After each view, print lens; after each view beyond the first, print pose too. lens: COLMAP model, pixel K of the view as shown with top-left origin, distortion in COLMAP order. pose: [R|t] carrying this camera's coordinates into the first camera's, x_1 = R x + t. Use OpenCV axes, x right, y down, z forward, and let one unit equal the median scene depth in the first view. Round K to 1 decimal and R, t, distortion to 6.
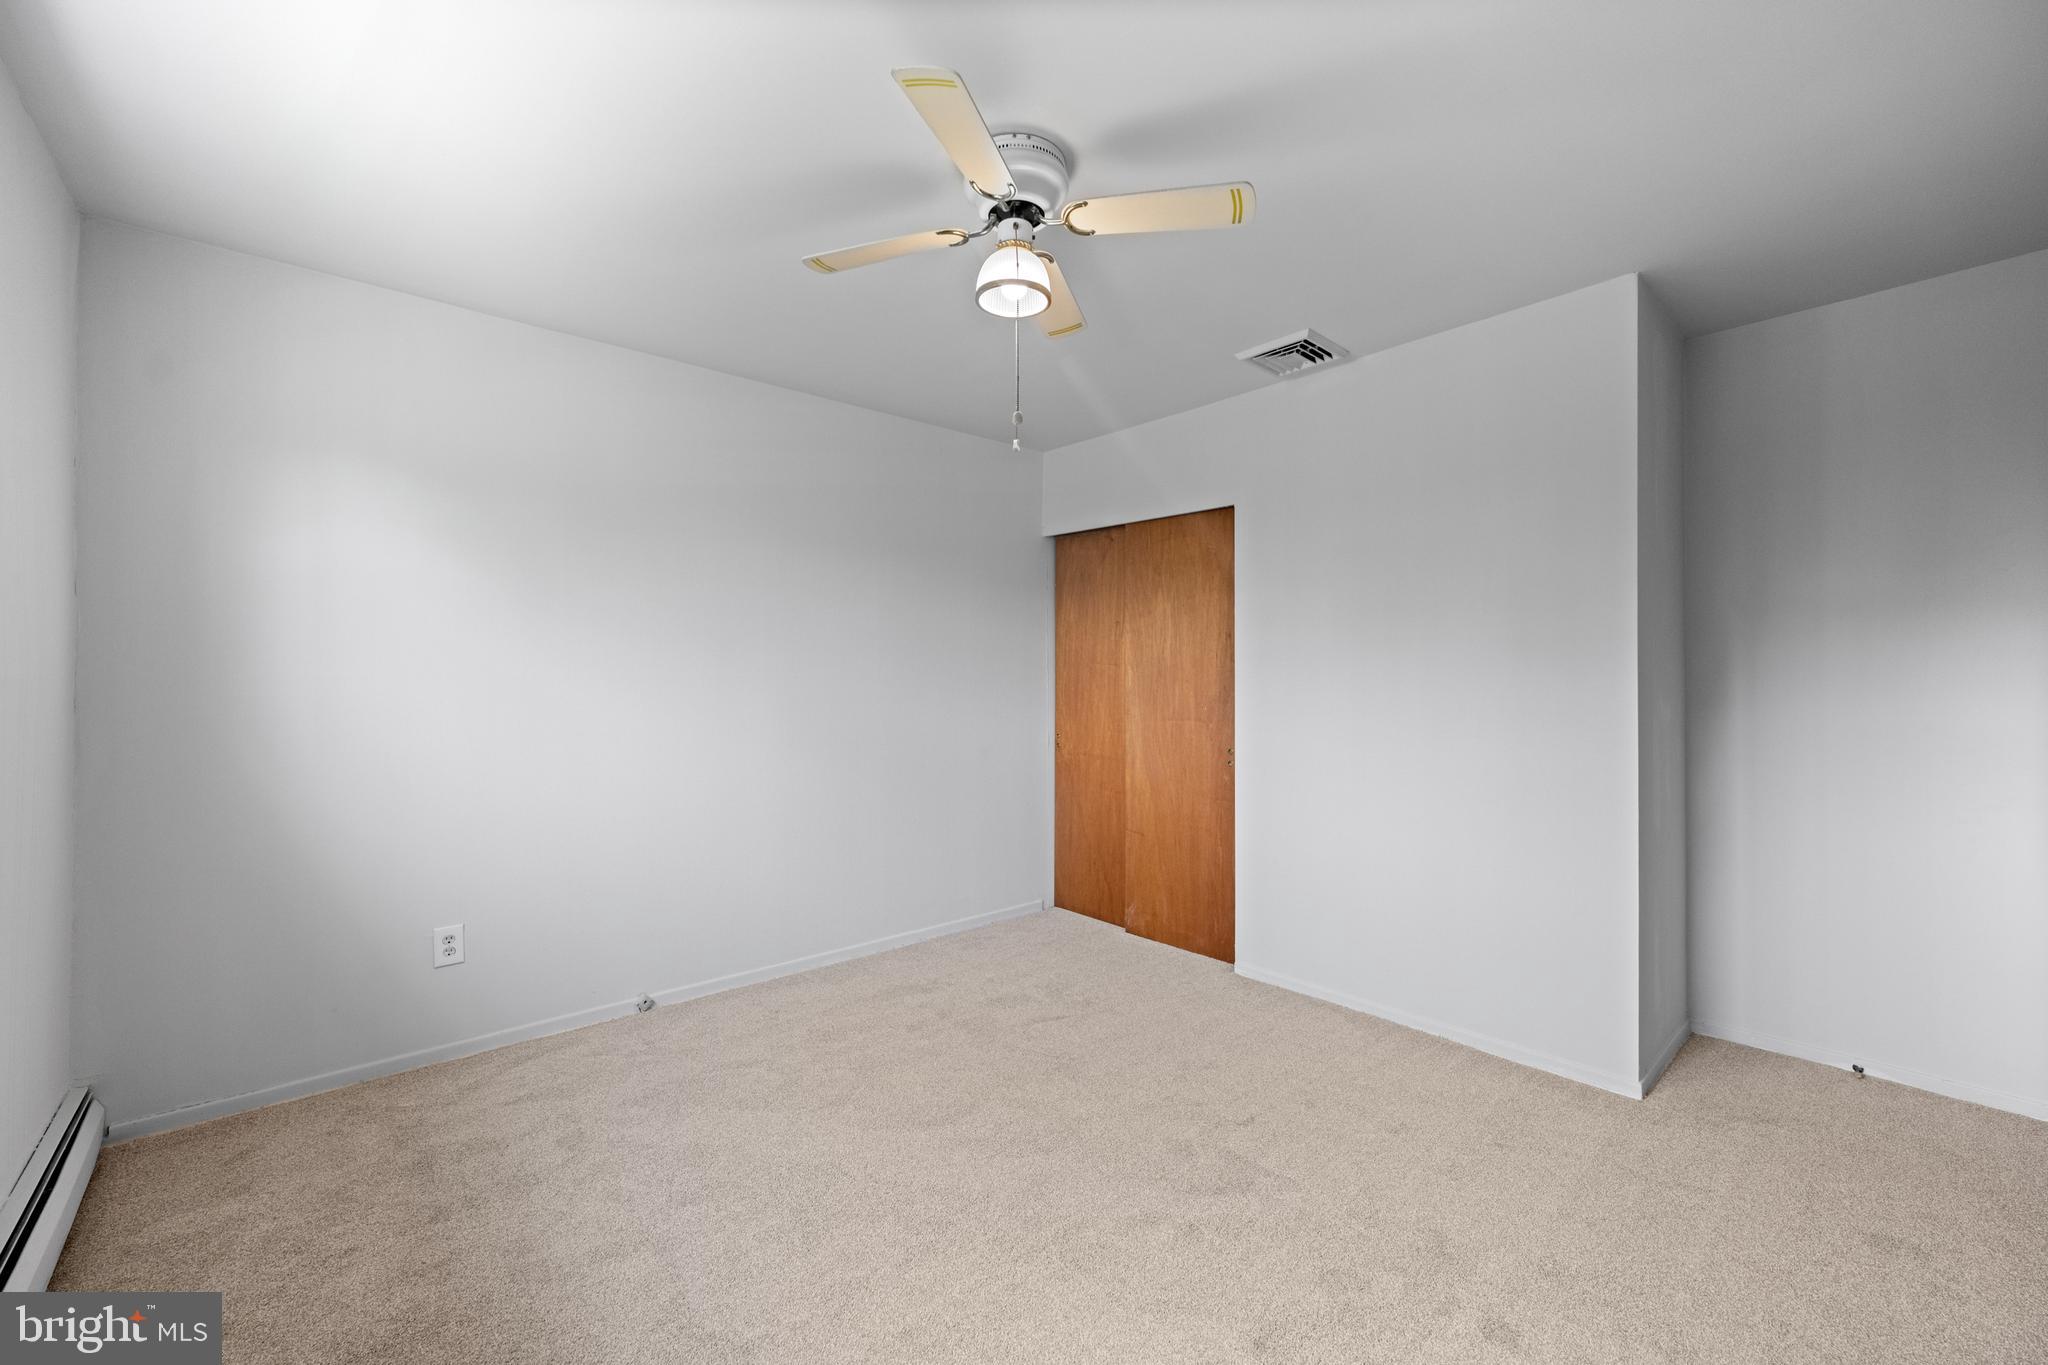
lens RADIAL K [[811.7, 0, 1018.6], [0, 811.7, 682.0], [0, 0, 1]] dist [0.001497, -0.000014]
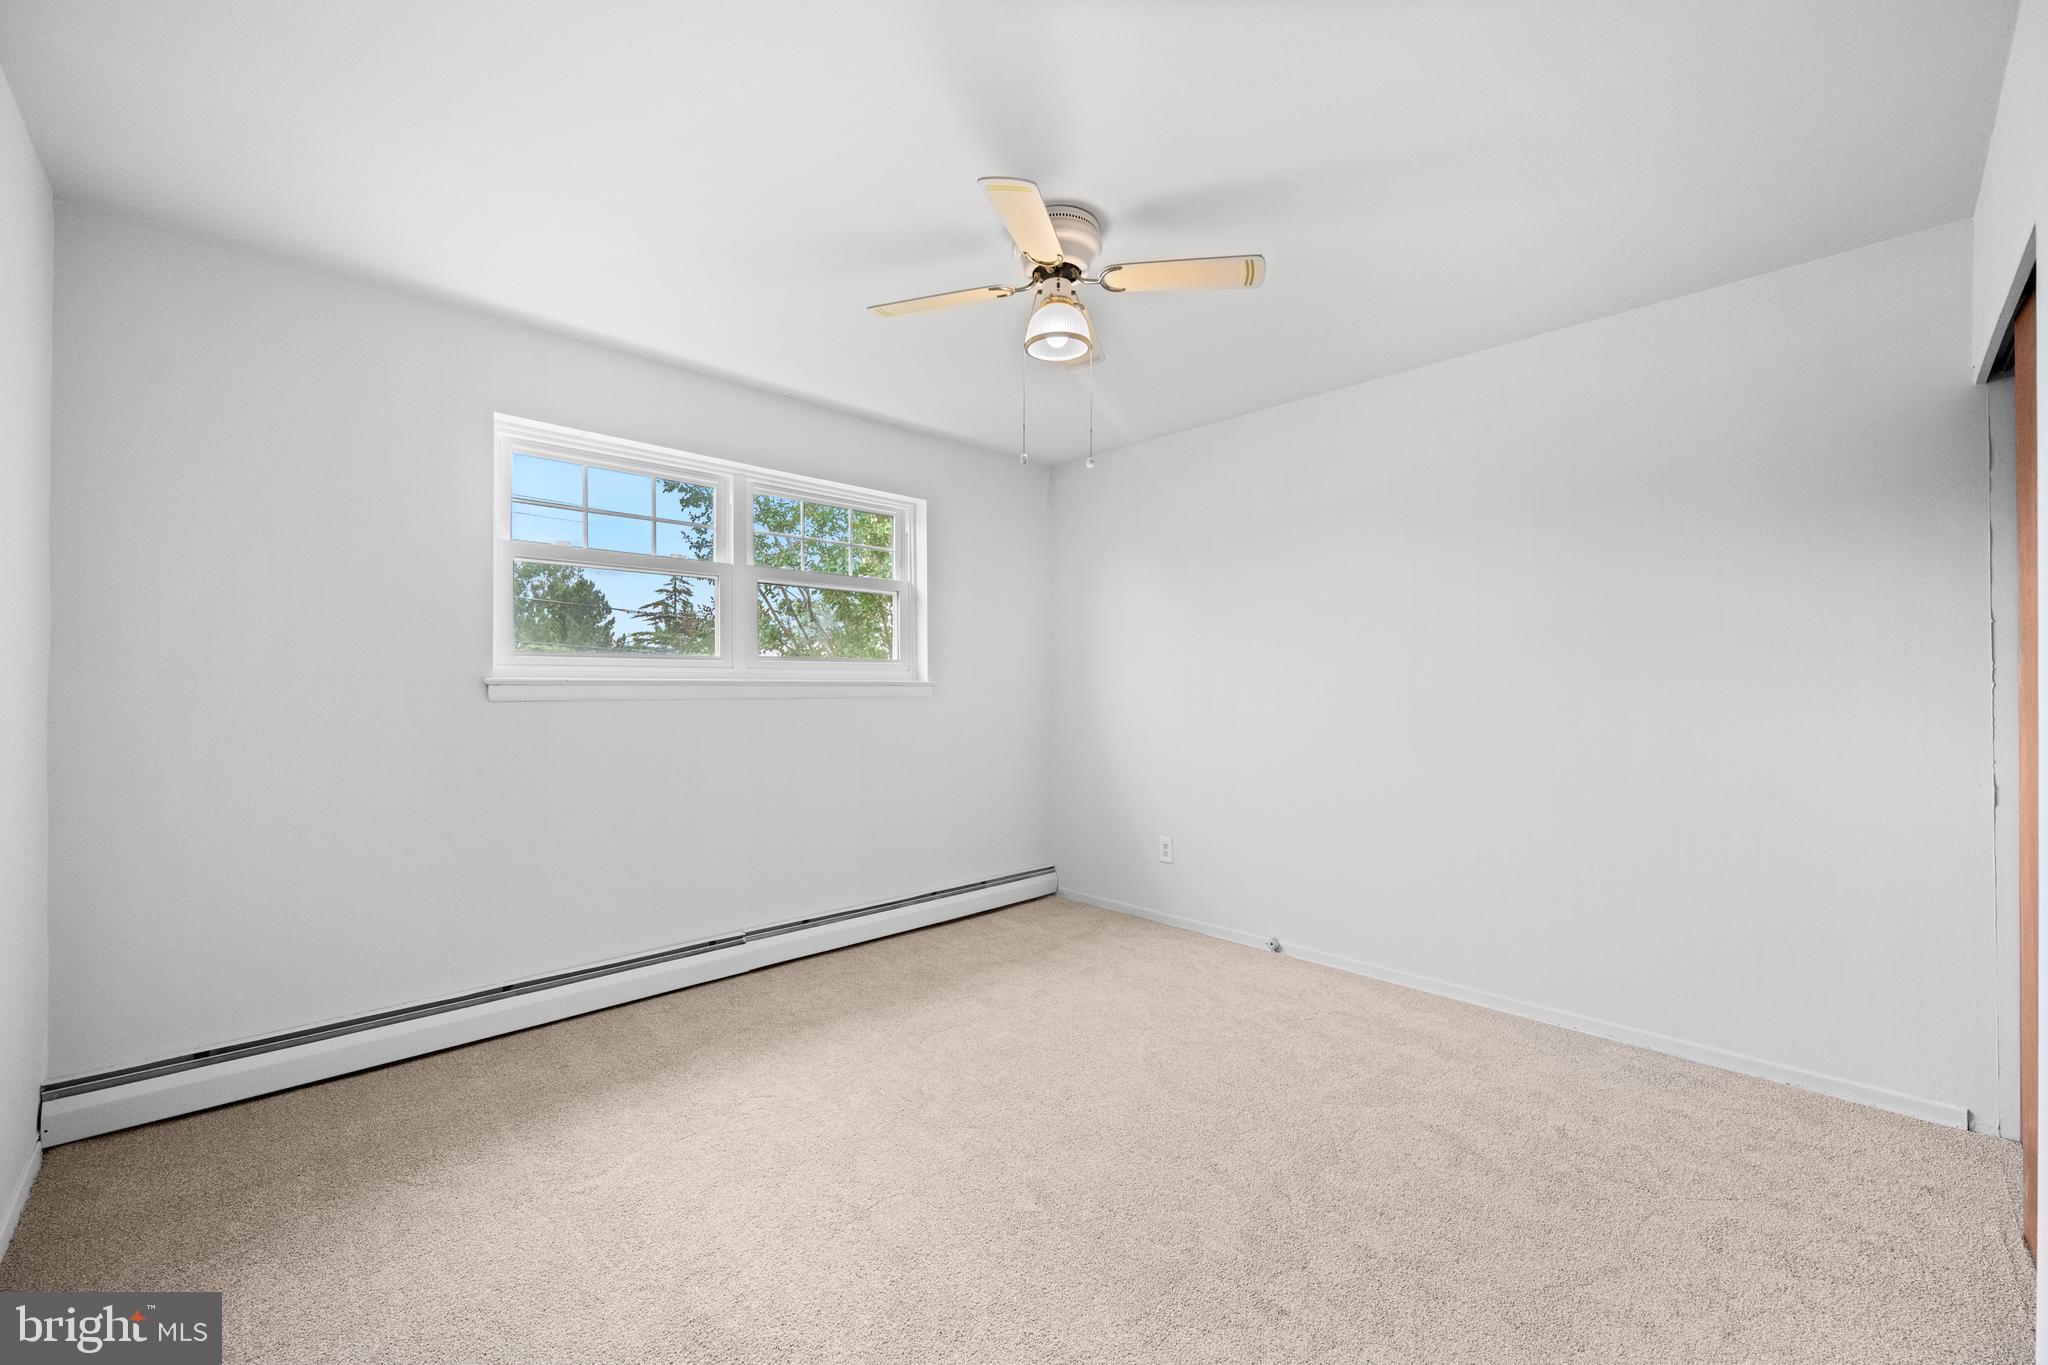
lens RADIAL K [[811.7, 0, 1018.6], [0, 811.7, 682.0], [0, 0, 1]] dist [0.001497, -0.000014]
pose [[0.045977, -0.001571, -0.998941, 0.848317], [0.001418, 0.999998, -0.001507, 0.003548], [0.998941, -0.001347, 0.045979, 0.650463]]
